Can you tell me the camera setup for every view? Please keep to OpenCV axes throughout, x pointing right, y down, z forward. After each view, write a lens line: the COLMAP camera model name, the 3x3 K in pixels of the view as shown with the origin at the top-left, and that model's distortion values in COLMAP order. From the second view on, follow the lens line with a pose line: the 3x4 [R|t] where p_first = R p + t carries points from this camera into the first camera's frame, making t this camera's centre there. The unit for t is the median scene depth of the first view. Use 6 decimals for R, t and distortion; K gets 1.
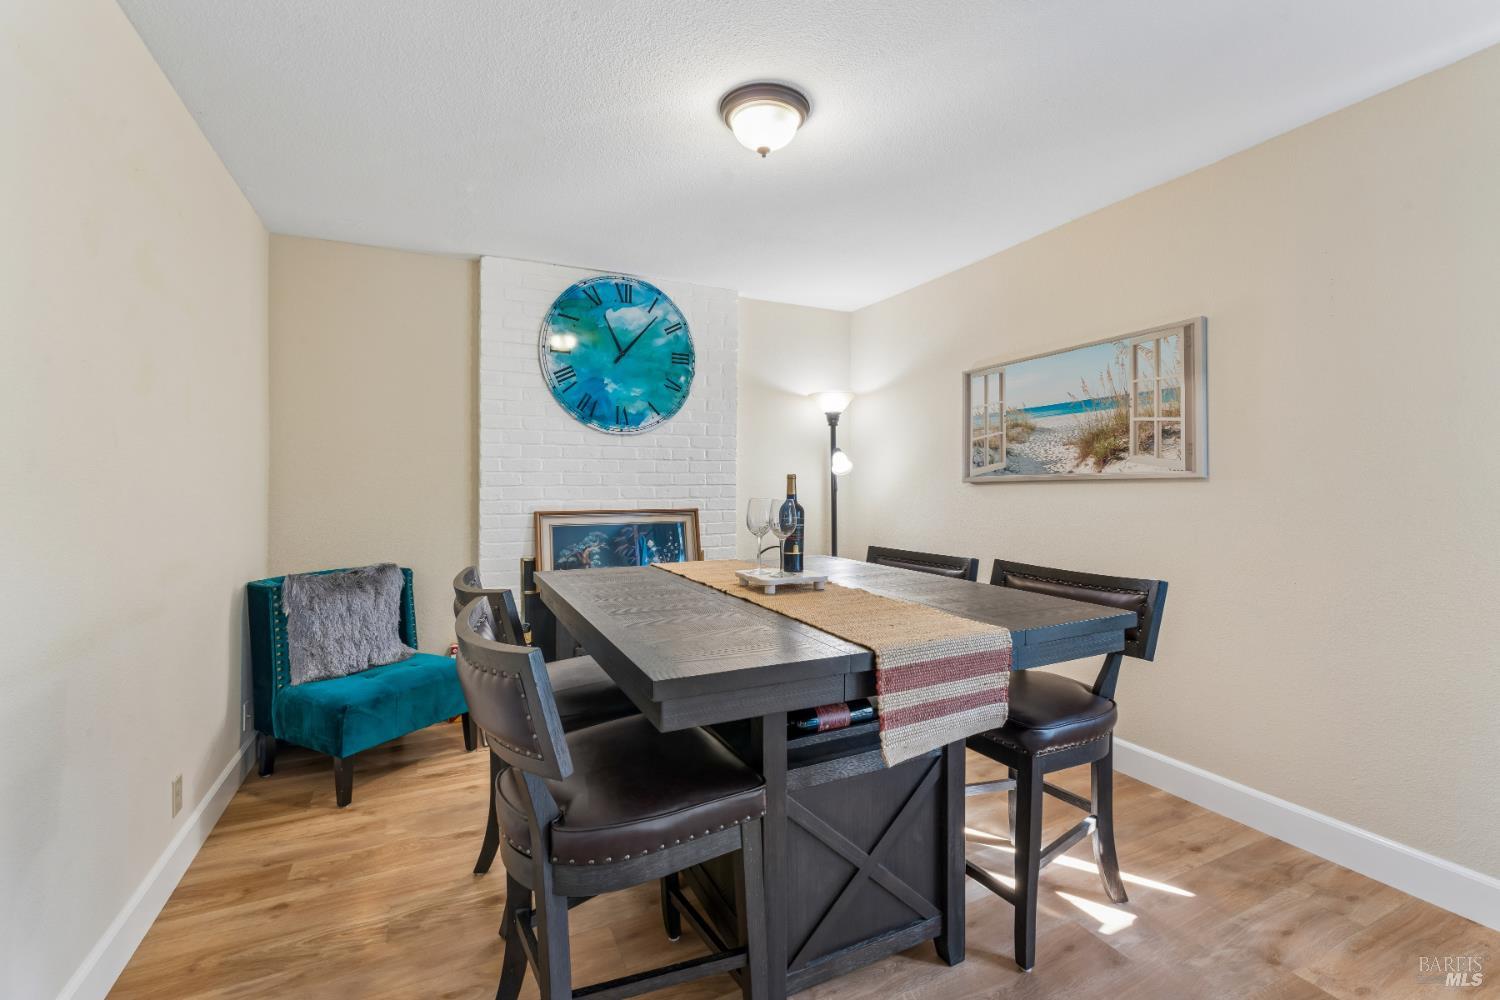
lens RADIAL K [[646.7, 0, 747.7], [0, 646.7, 481.5], [0, 0, 1]] dist [-0.001658, -0.000380]
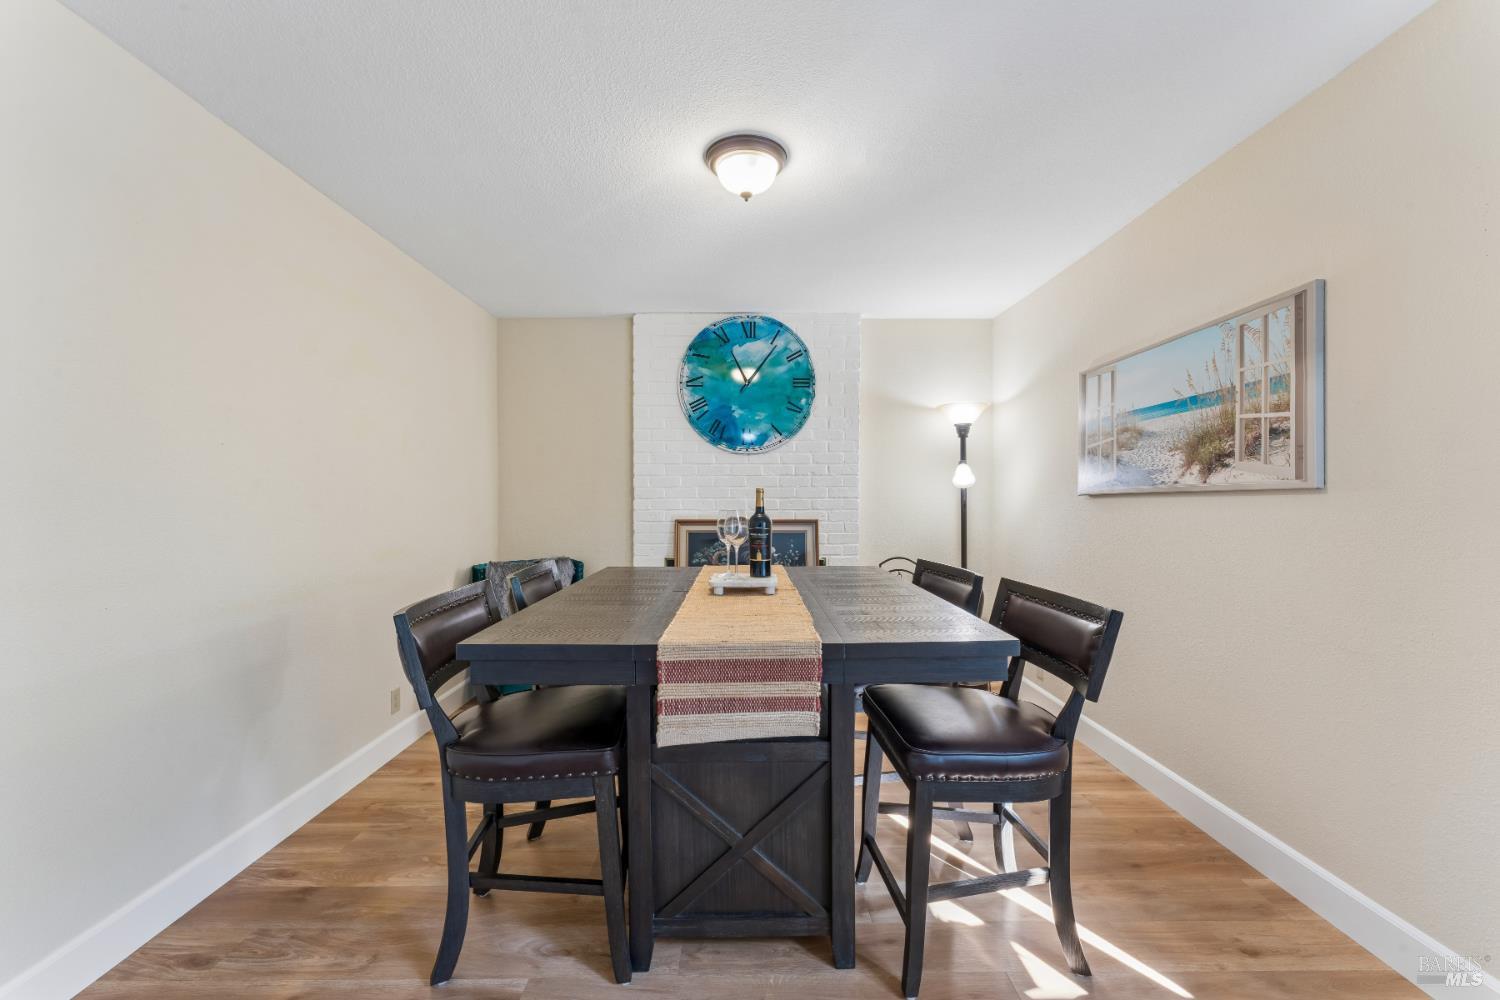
lens RADIAL K [[602.1, 0, 747.4], [0, 602.1, 497.8], [0, 0, 1]] dist [-0.002678, -0.000095]
pose [[0.903815, -0.000329, -0.427924, 0.342941], [0.002863, 0.999982, 0.005278, -0.000272], [0.427915, -0.005996, 0.903799, 0.048586]]
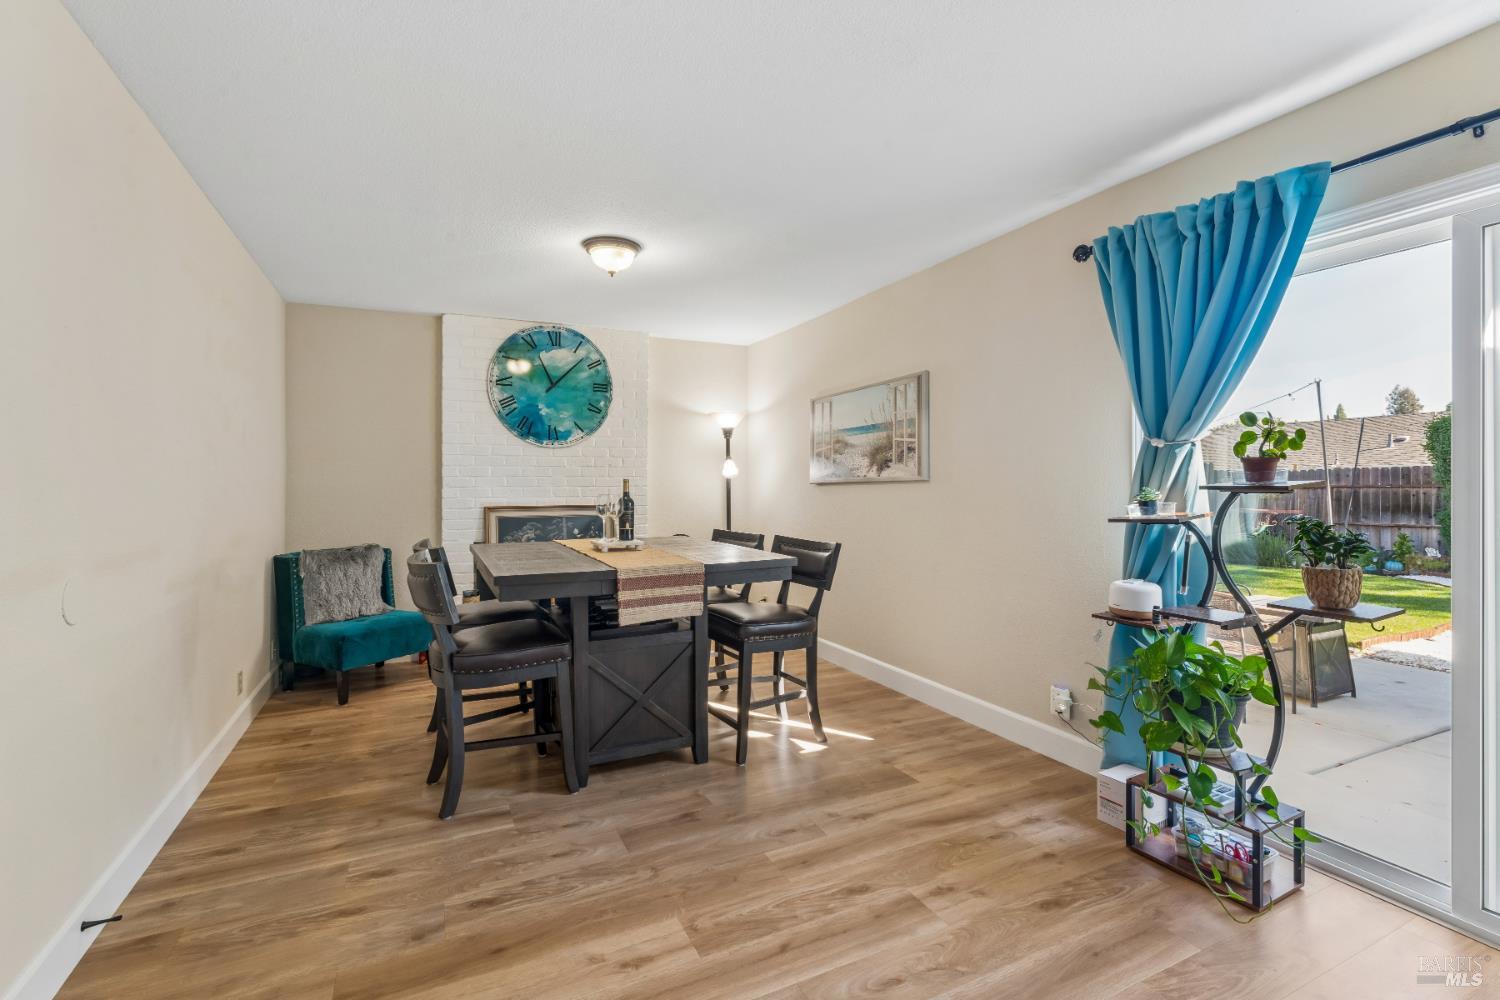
lens RADIAL K [[674.8, 0, 749.0], [0, 674.8, 482.4], [0, 0, 1]] dist [0.001424, 0.000226]
pose [[0.999994, -0.003032, -0.001403, 0.263369], [0.003033, 0.999995, 0.000512, -0.002518], [0.001402, -0.000516, 0.999999, -0.466523]]
